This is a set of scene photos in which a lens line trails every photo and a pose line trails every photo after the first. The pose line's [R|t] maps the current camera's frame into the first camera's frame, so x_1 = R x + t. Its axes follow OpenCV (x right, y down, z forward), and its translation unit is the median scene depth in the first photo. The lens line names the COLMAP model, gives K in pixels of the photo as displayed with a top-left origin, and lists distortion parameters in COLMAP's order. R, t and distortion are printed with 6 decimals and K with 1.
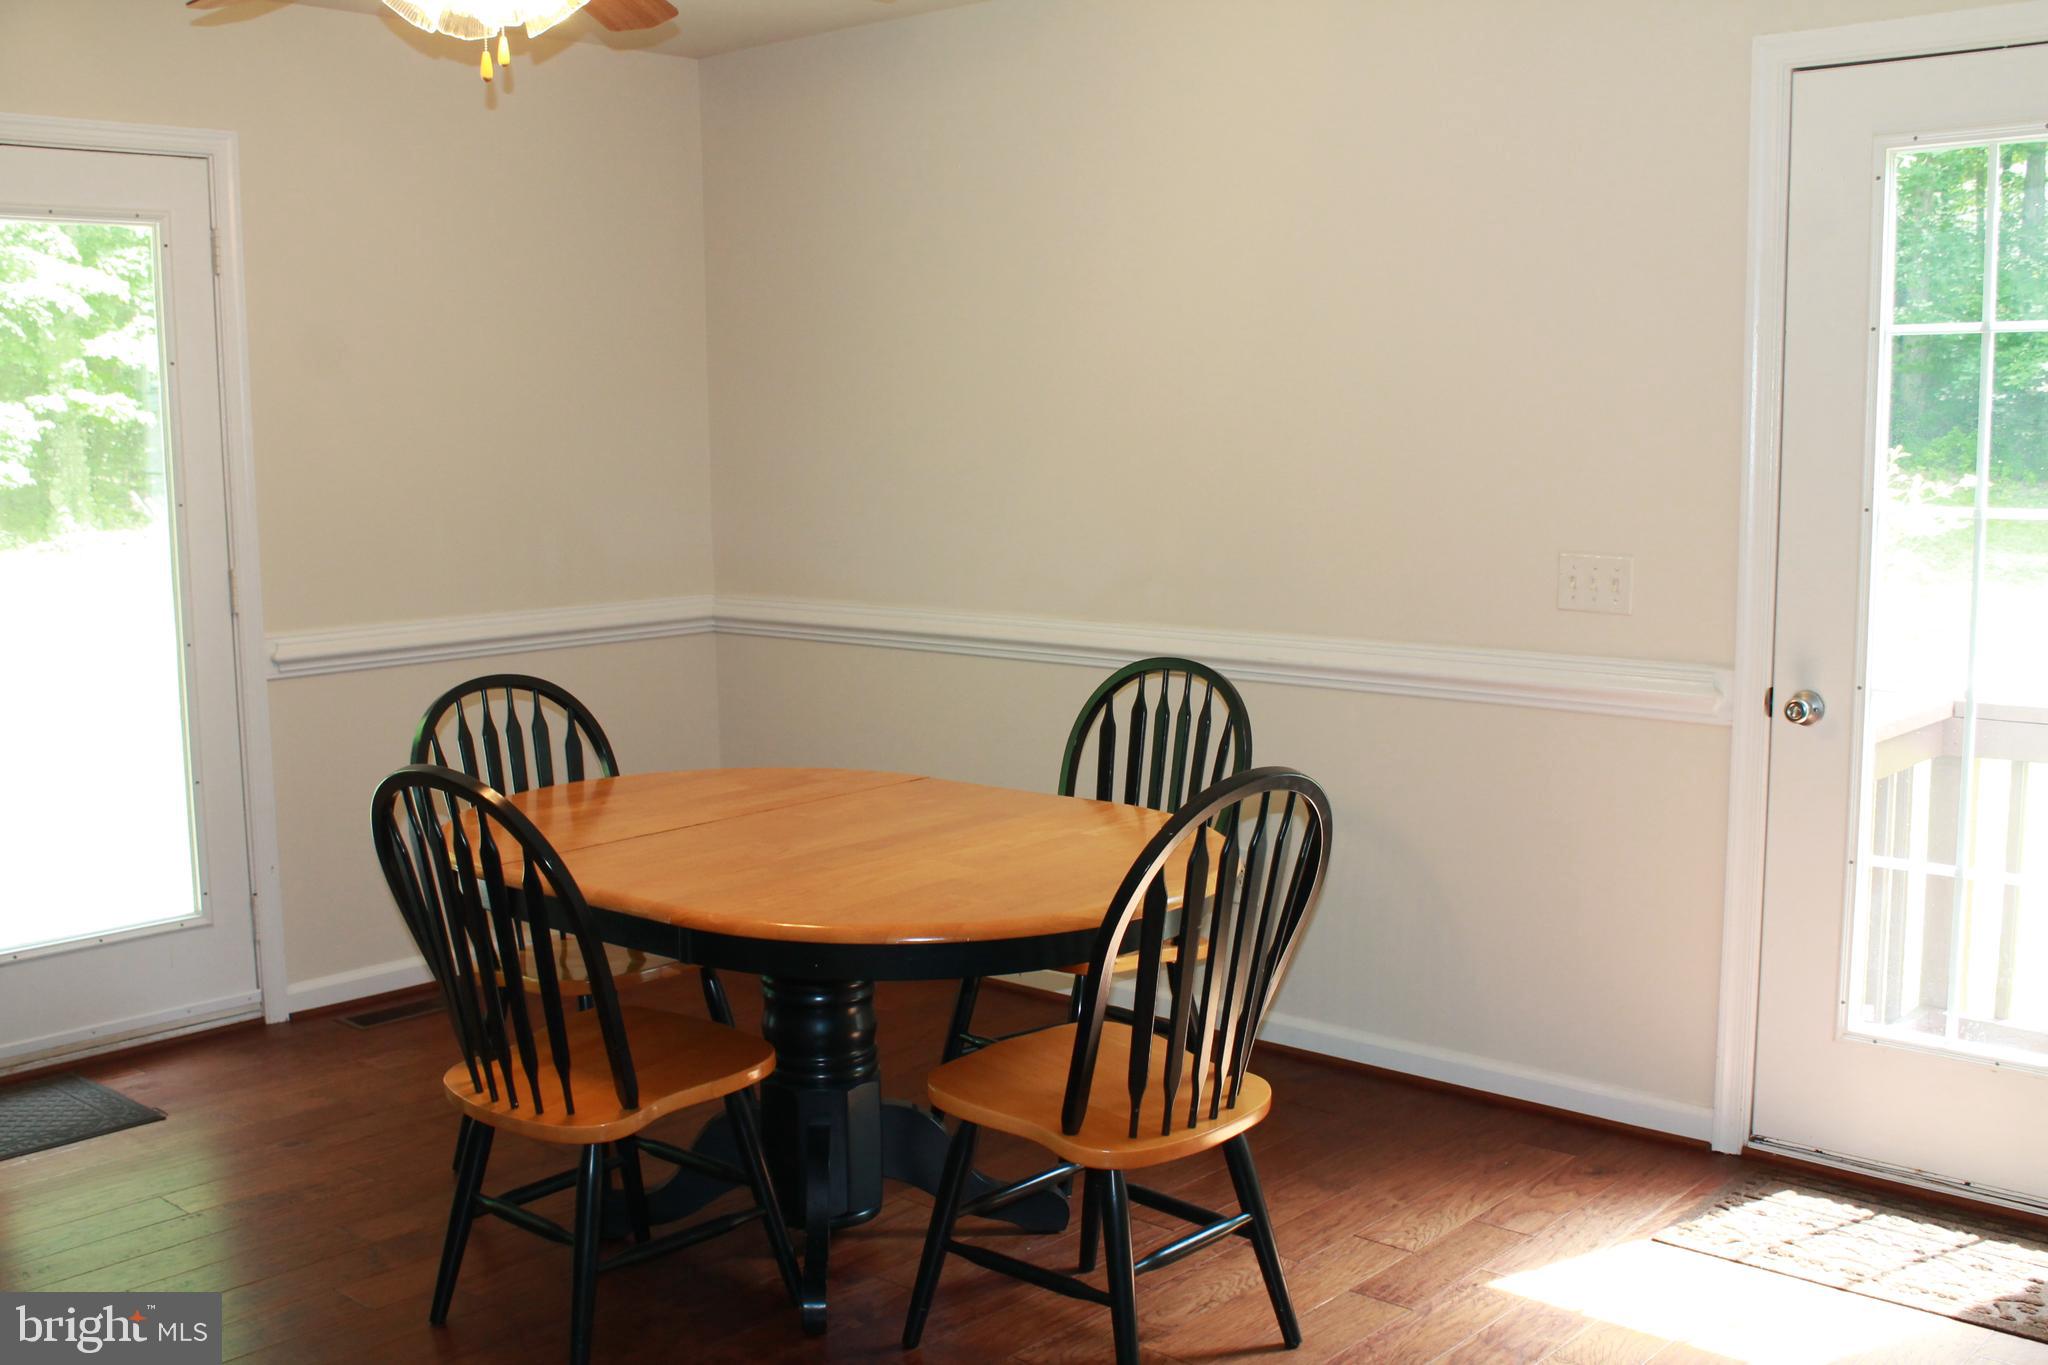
lens RADIAL K [[2109.0, 0, 1019.9], [0, 2109.0, 681.8], [0, 0, 1]] dist [-0.086382, 0.000000]
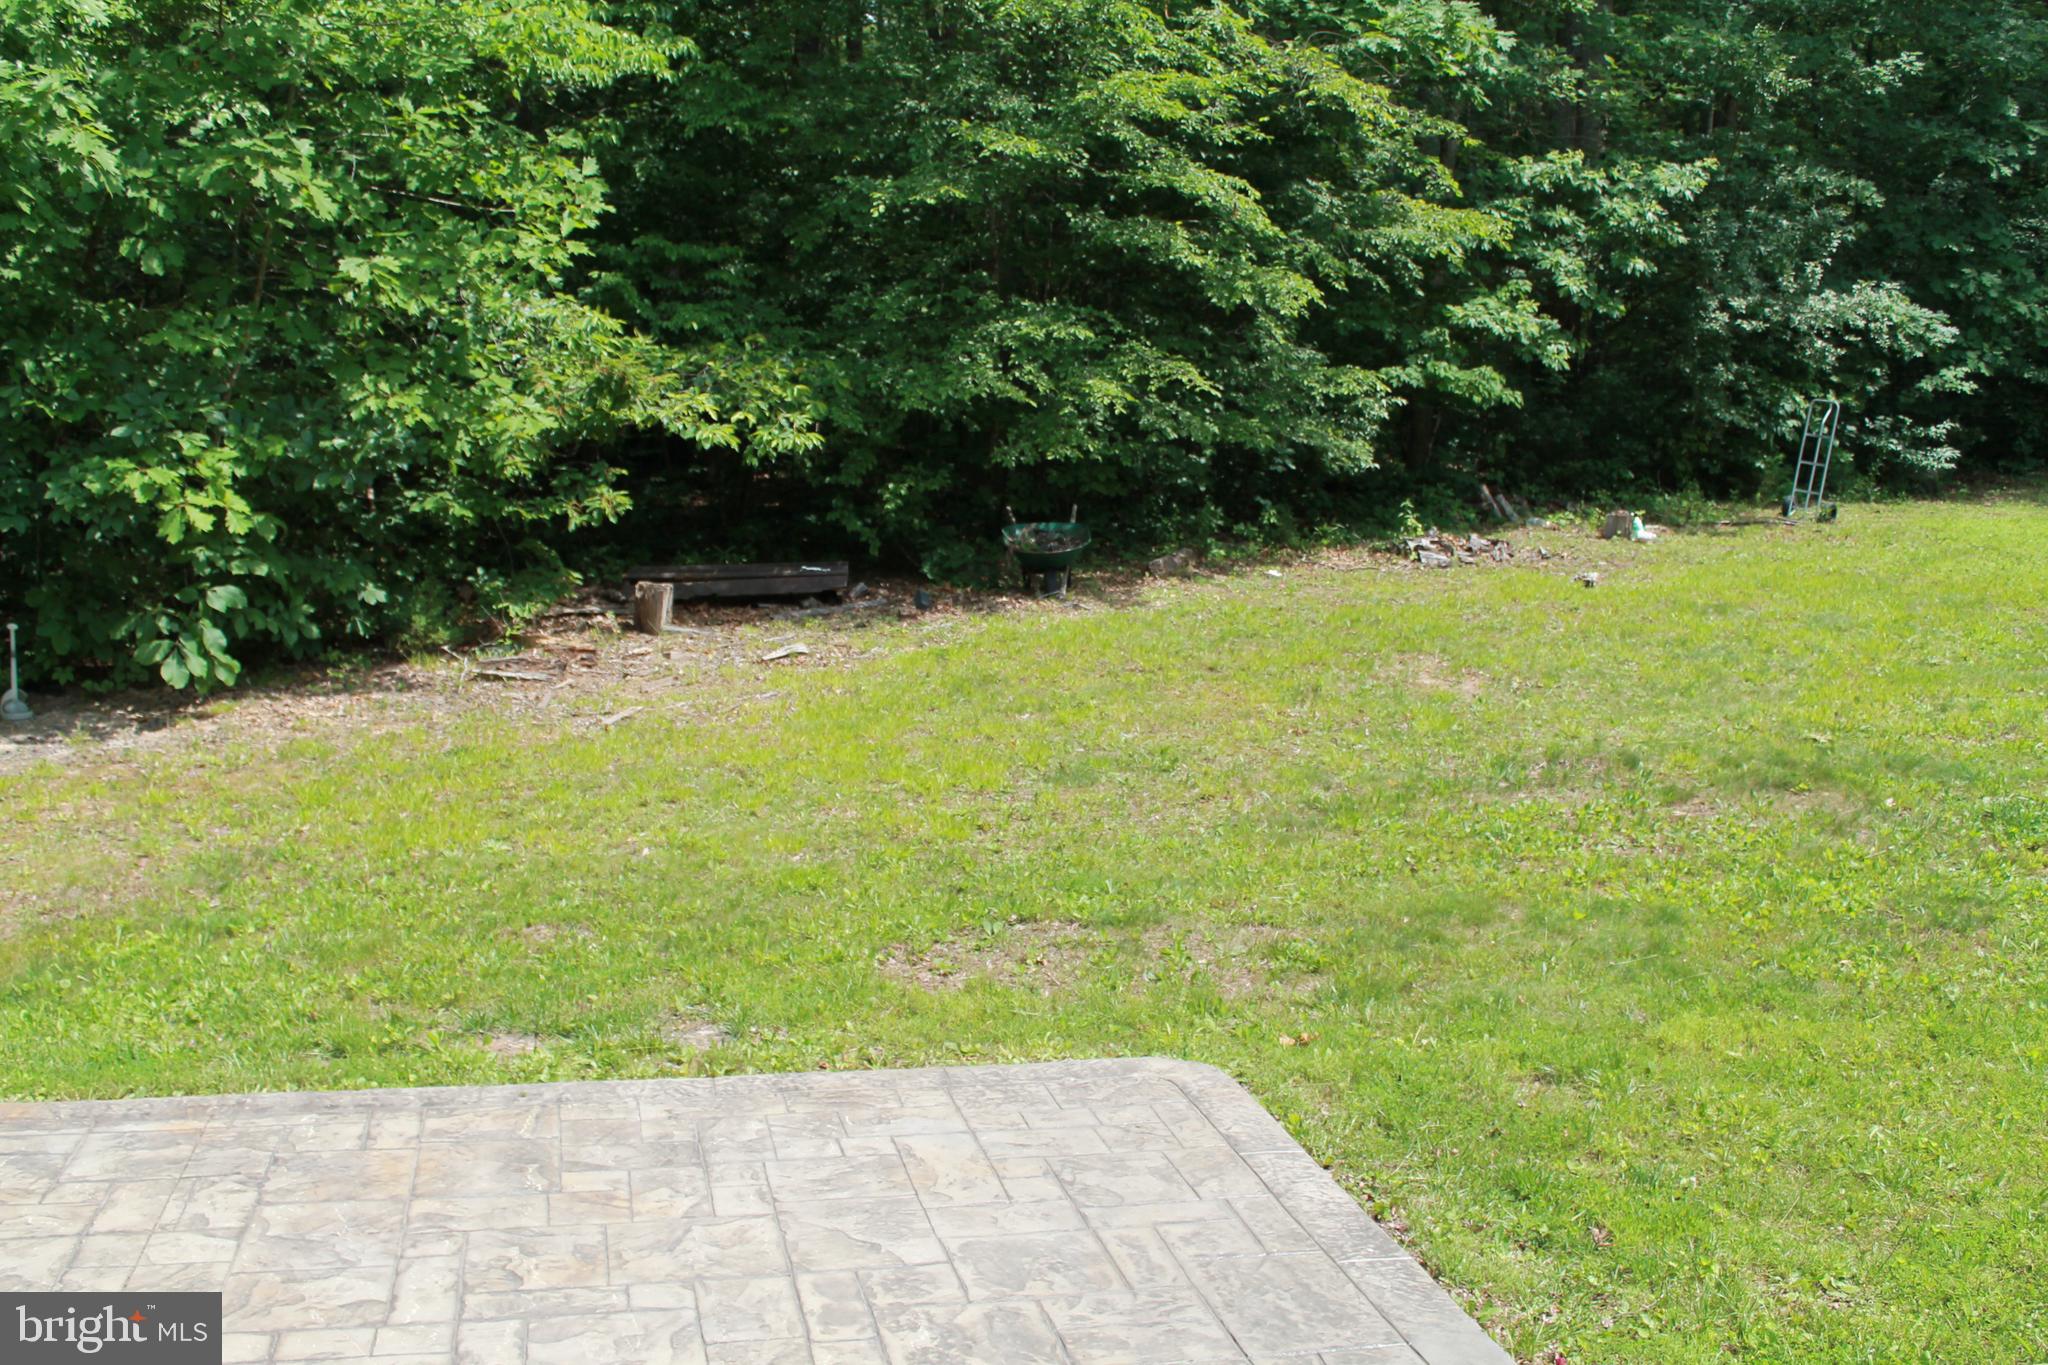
lens RADIAL K [[2109.0, 0, 1036.2], [0, 2109.0, 647.5], [0, 0, 1]] dist [-0.086382, 0.000000]
pose [[0.820423, 0.104553, -0.562117, -0.085105], [-0.113435, 0.993360, 0.019204, -0.019507], [0.560392, 0.048008, 0.826835, 0.179800]]
